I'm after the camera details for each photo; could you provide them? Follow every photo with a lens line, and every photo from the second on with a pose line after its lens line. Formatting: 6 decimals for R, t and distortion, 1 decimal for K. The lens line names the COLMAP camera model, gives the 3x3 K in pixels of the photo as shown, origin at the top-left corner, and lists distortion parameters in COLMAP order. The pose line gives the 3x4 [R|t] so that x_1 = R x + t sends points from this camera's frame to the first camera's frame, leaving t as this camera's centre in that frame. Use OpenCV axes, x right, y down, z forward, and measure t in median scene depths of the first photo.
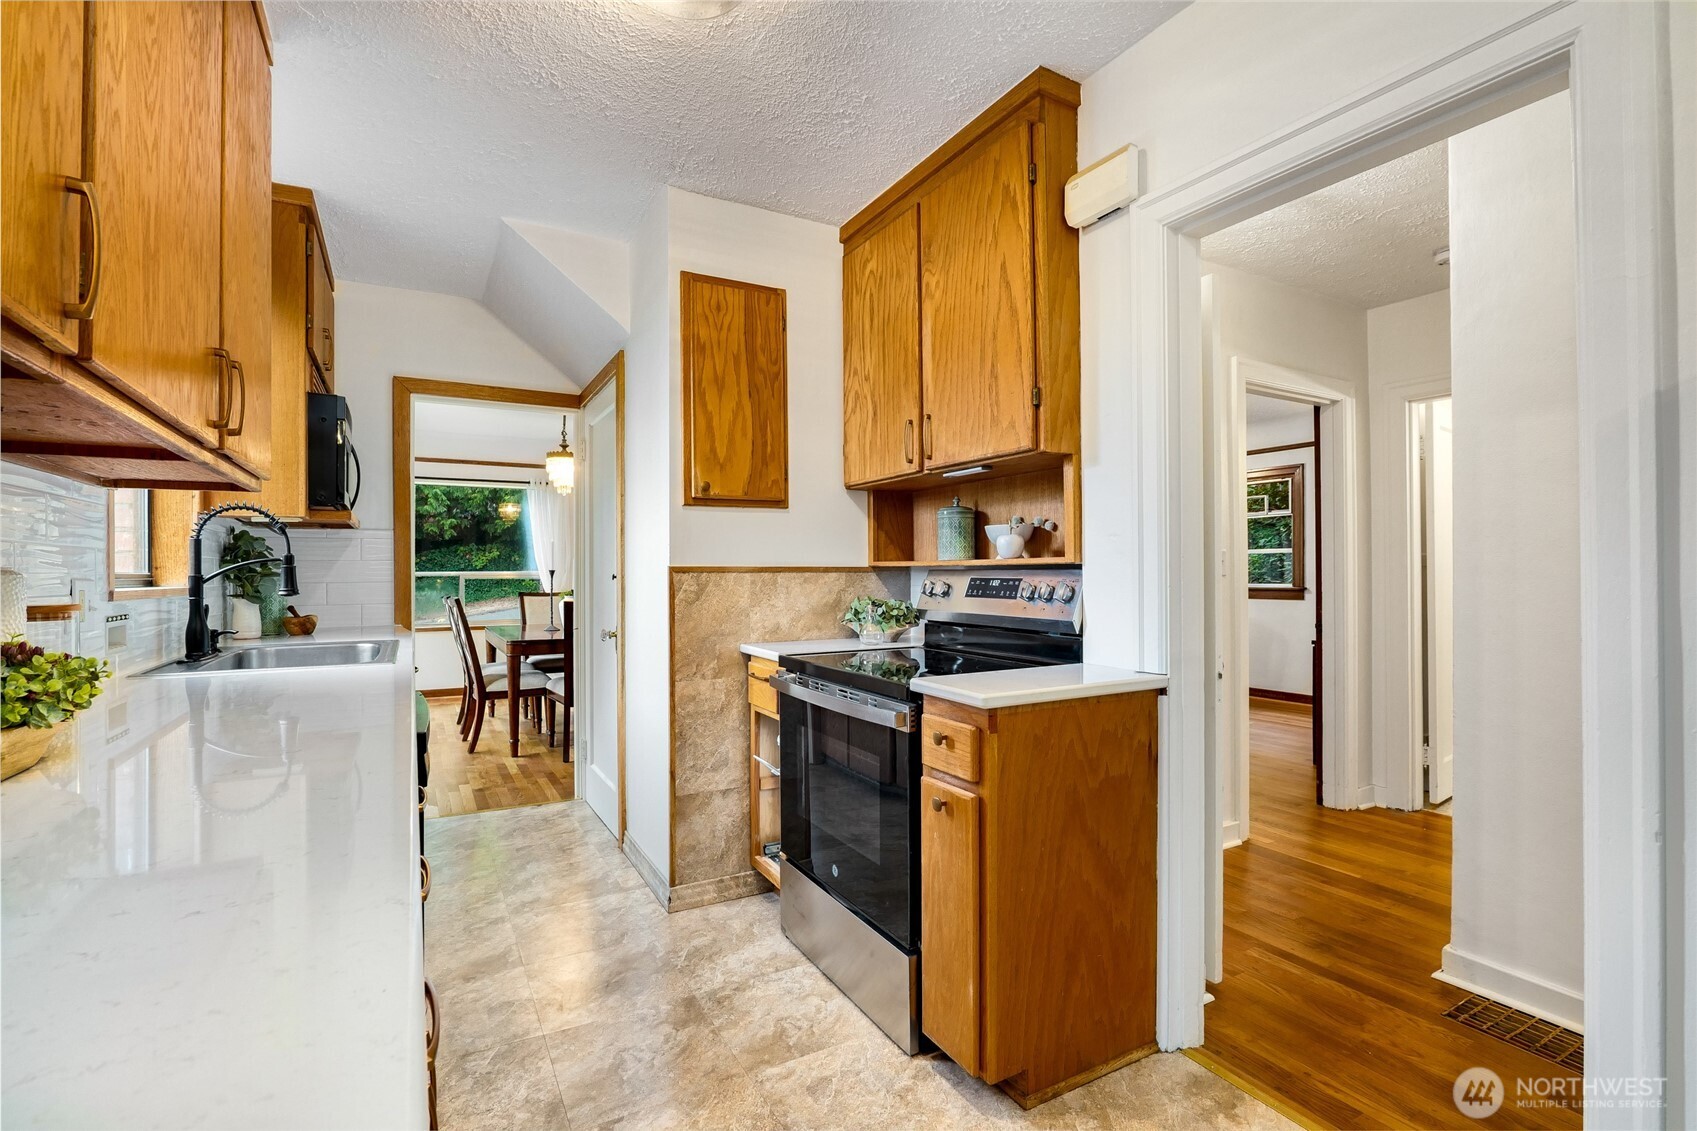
lens RADIAL K [[786.4, 0, 800.8], [0, 786.4, 564.5], [0, 0, 1]] dist [-0.011896, 0.001950]
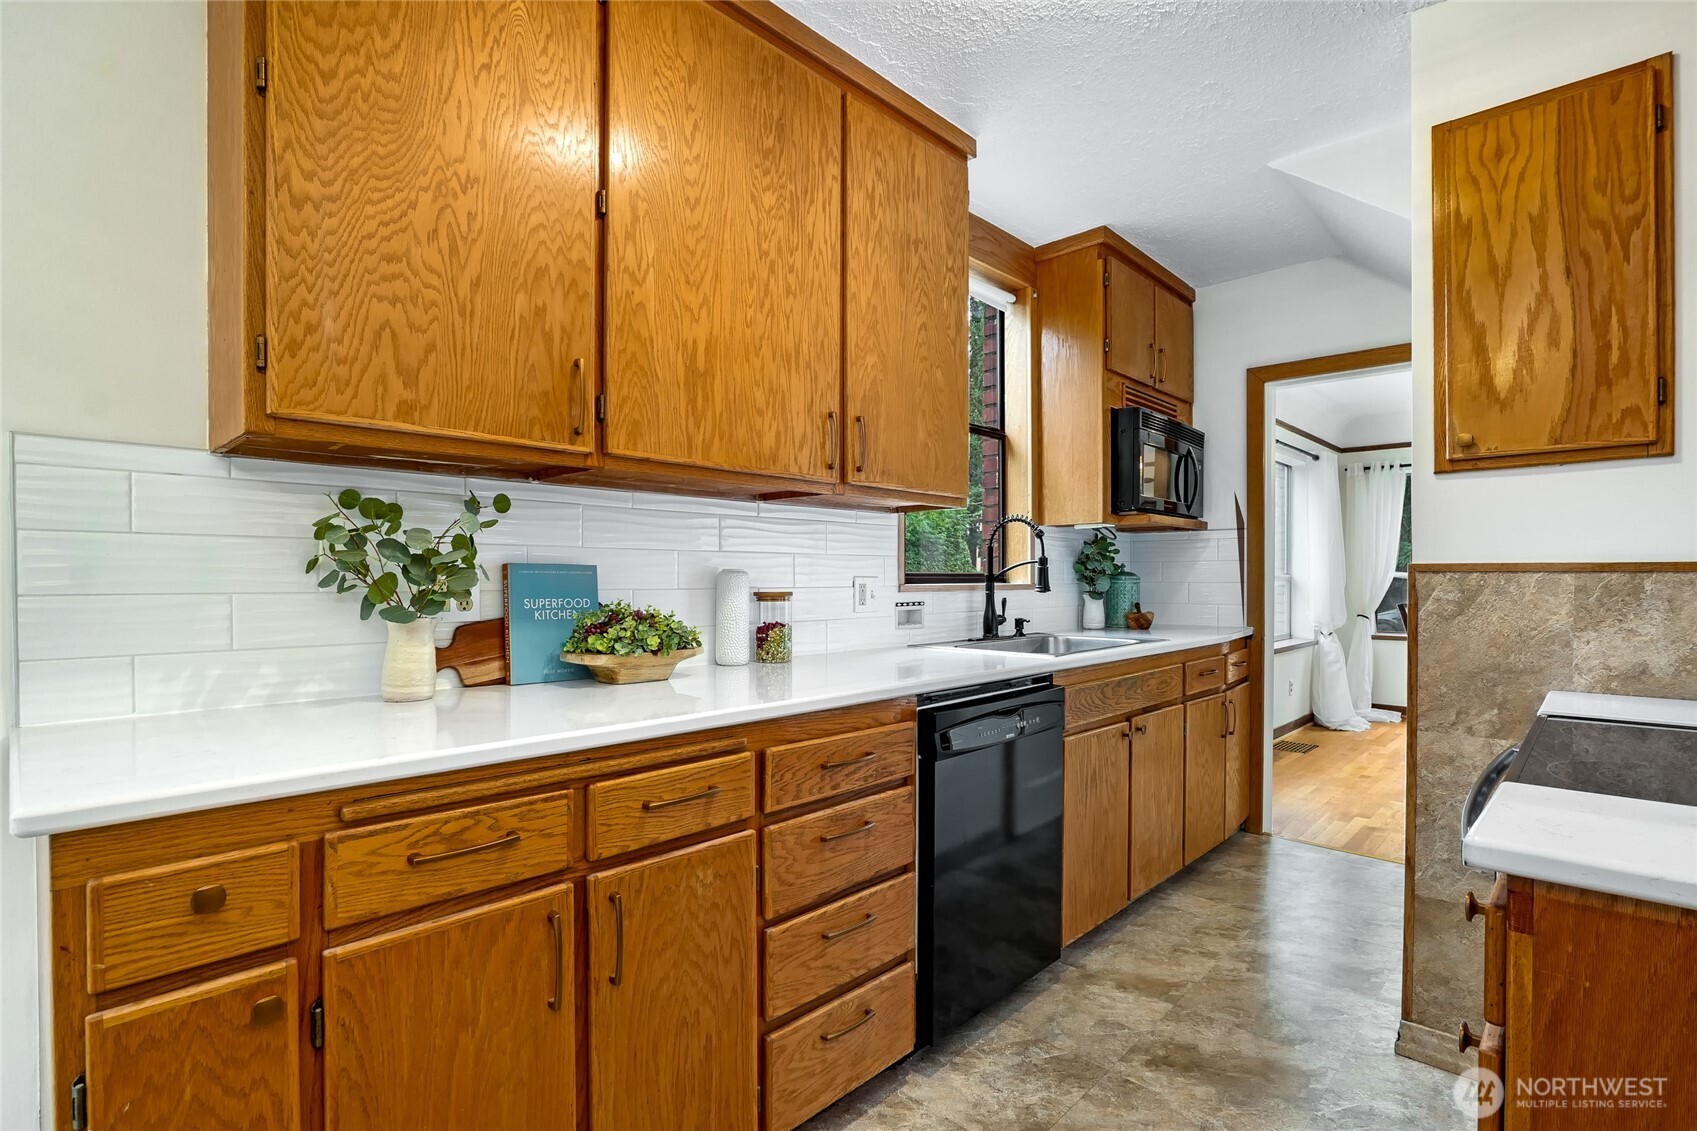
lens RADIAL K [[786.4, 0, 847.1], [0, 786.4, 579.6], [0, 0, 1]] dist [-0.011896, 0.001950]
pose [[0.333958, 0.009807, -0.942537, 0.311261], [0.008682, 0.999871, 0.013480, 0.002593], [0.942548, -0.012685, 0.333830, 0.289510]]
